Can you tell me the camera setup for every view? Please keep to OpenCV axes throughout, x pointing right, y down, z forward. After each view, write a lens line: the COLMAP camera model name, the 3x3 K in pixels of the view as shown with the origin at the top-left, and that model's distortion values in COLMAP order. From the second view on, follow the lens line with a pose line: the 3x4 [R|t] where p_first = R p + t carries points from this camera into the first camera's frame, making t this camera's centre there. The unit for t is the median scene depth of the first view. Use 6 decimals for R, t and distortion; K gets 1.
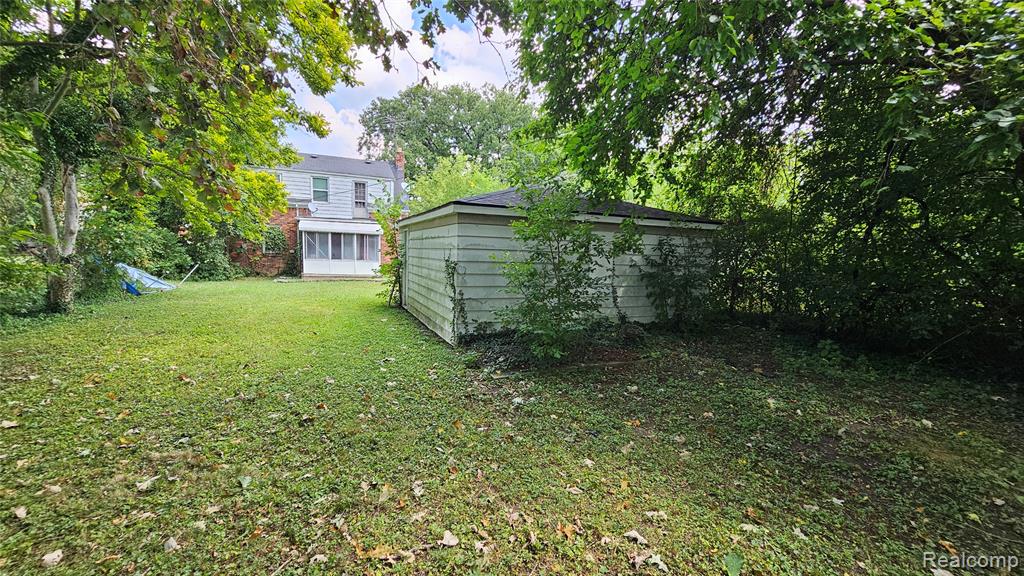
lens RADIAL K [[422.4, 0, 515.5], [0, 422.4, 296.5], [0, 0, 1]] dist [0.000081, 0.006060]
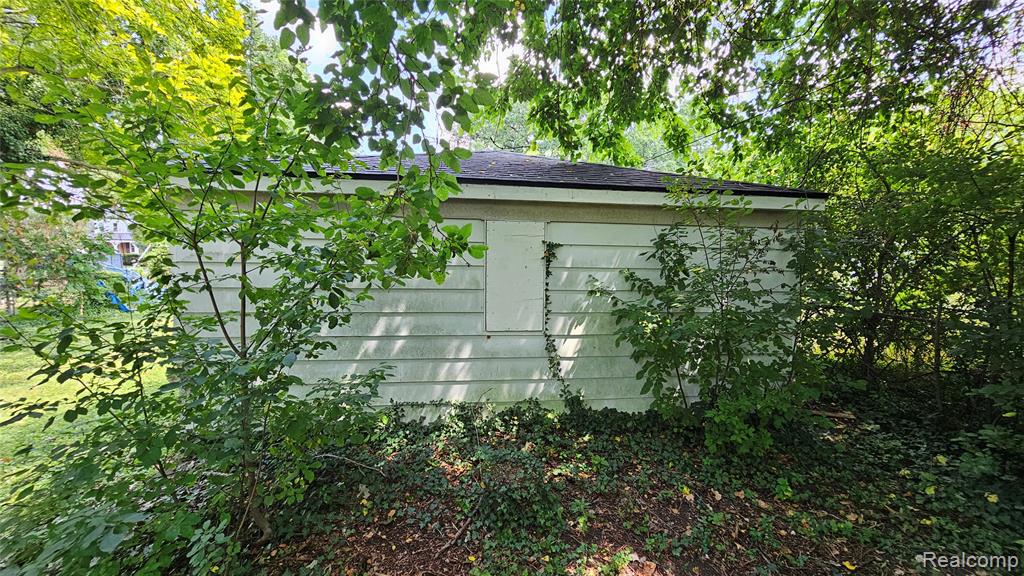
lens RADIAL K [[437.4, 0, 506.9], [0, 437.4, 288.1], [0, 0, 1]] dist [0.000363, 0.004531]
pose [[0.963313, 0.004634, -0.268341, 0.255314], [-0.011562, 0.999639, -0.024243, -0.052682], [0.268132, 0.026456, 0.963019, 0.410804]]
